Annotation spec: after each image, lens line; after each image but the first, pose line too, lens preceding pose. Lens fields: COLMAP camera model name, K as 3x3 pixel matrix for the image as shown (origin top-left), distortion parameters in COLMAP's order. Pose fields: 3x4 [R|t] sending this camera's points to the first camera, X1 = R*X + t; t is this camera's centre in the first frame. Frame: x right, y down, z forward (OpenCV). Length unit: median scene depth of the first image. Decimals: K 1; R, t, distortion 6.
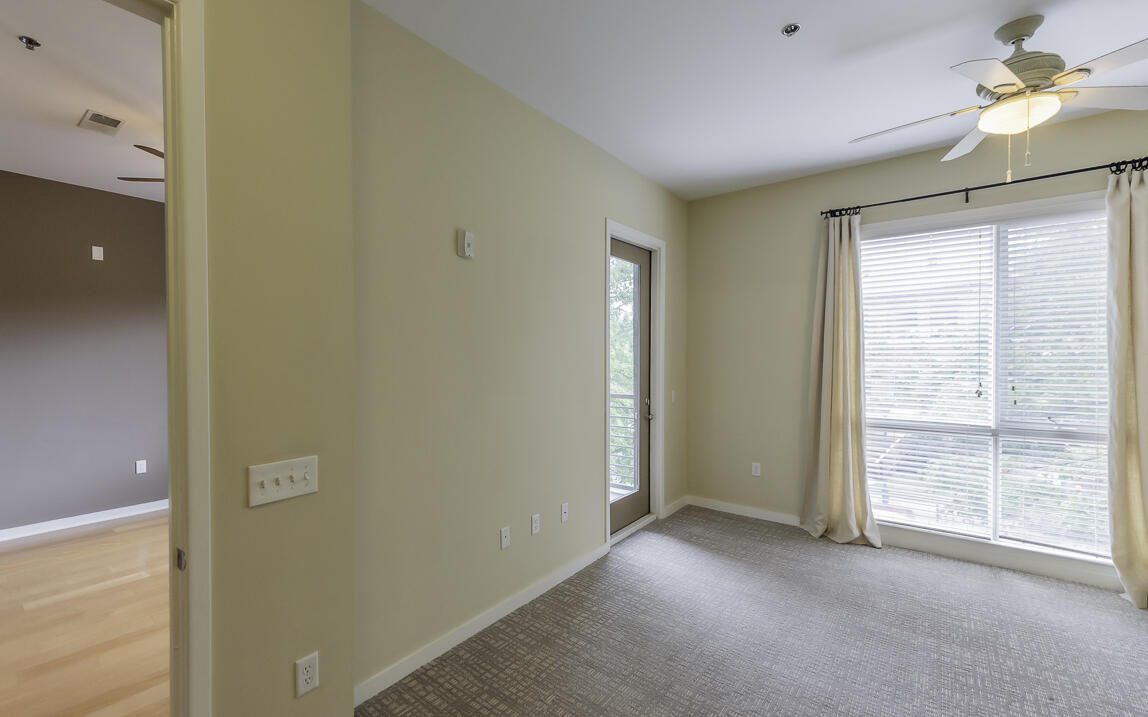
lens RADIAL K [[541.7, 0, 573.9], [0, 541.7, 365.5], [0, 0, 1]] dist [0.000936, -0.000072]
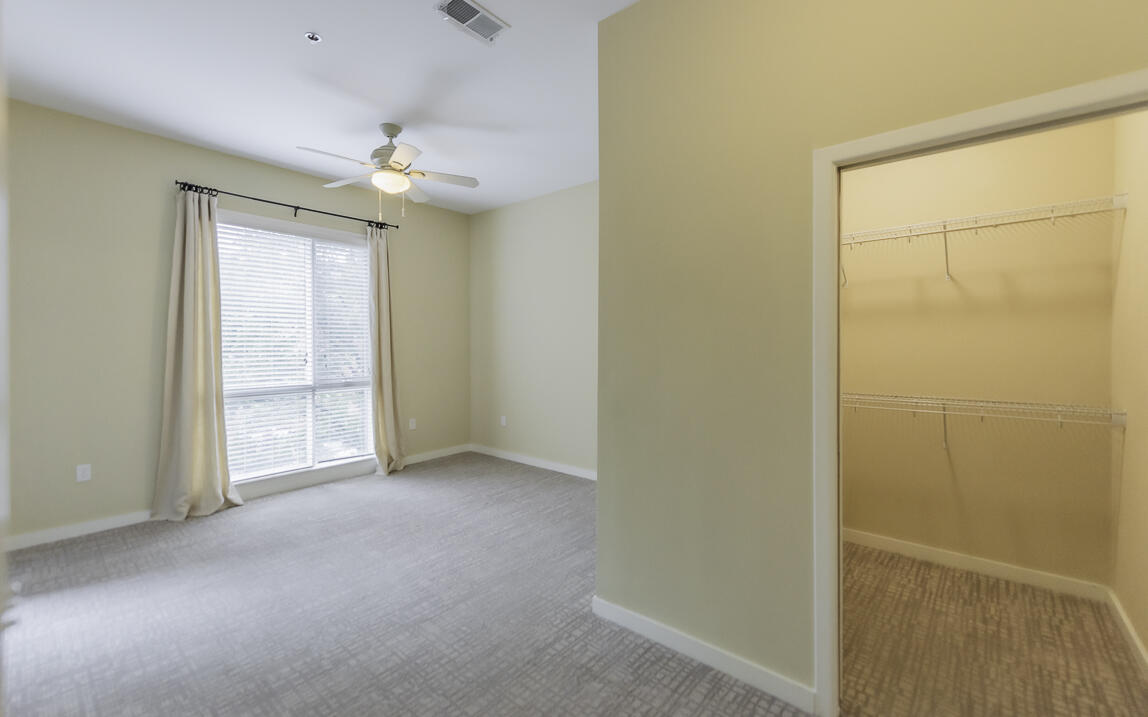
lens RADIAL K [[463.2, 0, 589.3], [0, 463.2, 357.7], [0, 0, 1]] dist [-0.001884, -0.000308]
pose [[-0.038038, -0.030057, 0.998824, -0.409841], [0.029885, 0.999066, 0.031202, 0.026677], [-0.998829, 0.031037, -0.037105, 0.316836]]
